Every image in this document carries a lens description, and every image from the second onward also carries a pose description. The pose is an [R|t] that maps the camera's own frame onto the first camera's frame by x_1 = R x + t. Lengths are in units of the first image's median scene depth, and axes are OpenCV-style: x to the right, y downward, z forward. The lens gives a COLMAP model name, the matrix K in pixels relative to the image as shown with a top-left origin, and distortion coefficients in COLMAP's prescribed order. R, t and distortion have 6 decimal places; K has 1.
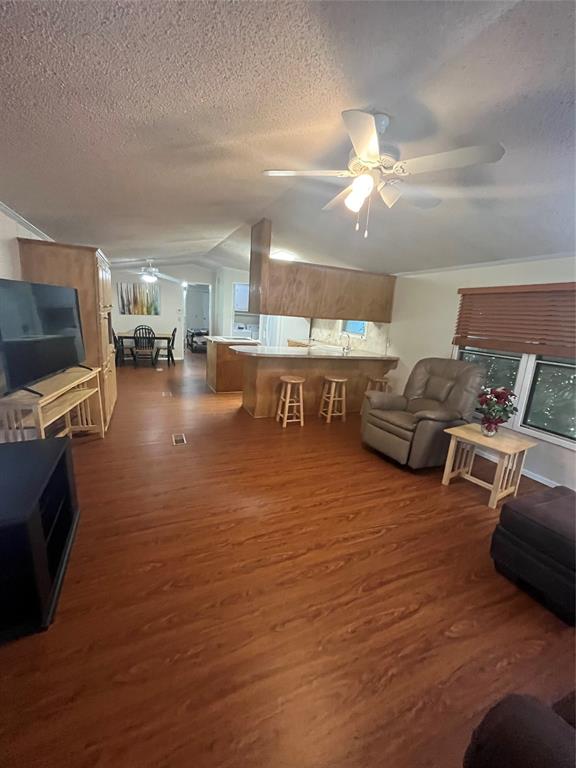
lens RADIAL K [[312.0, 0, 286.3], [0, 312.0, 385.7], [0, 0, 1]] dist [-0.002319, -0.000170]
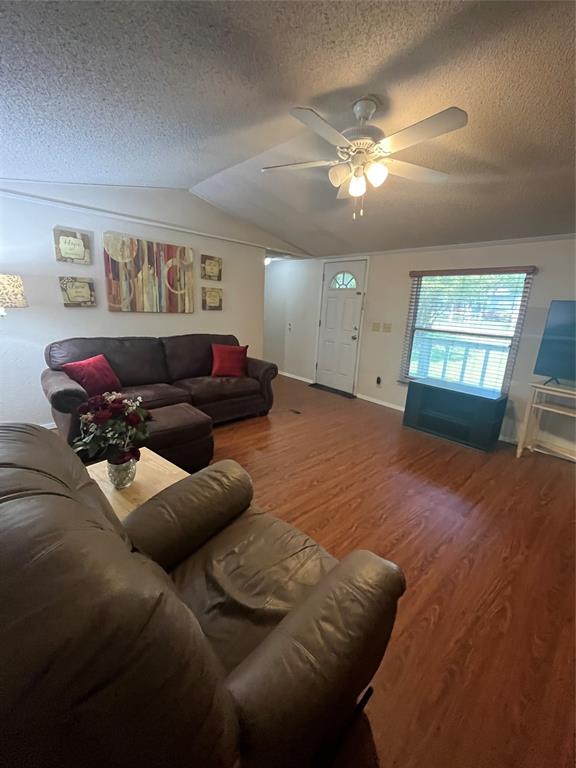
lens RADIAL K [[312.0, 0, 286.3], [0, 312.0, 379.3], [0, 0, 1]] dist [-0.002319, -0.000170]
pose [[-0.945896, -0.046781, -0.321079, 0.609974], [-0.180485, 0.898194, 0.400841, -0.288224], [0.269639, 0.437104, -0.858042, 1.602197]]
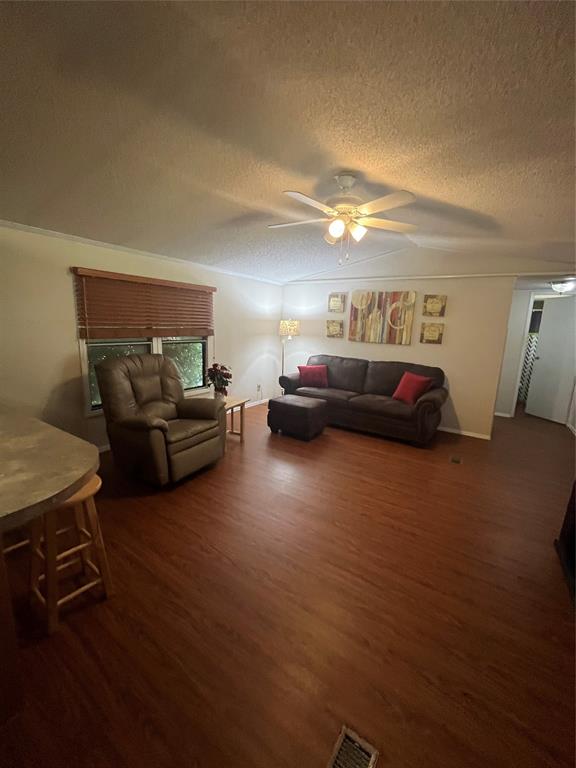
lens RADIAL K [[312.0, 0, 288.1], [0, 312.0, 377.8], [0, 0, 1]] dist [-0.002319, -0.000170]
pose [[-0.526725, -0.242519, 0.814706, -0.635631], [0.103937, 0.932870, 0.344891, -0.402059], [-0.843658, 0.266341, -0.466159, 1.482764]]
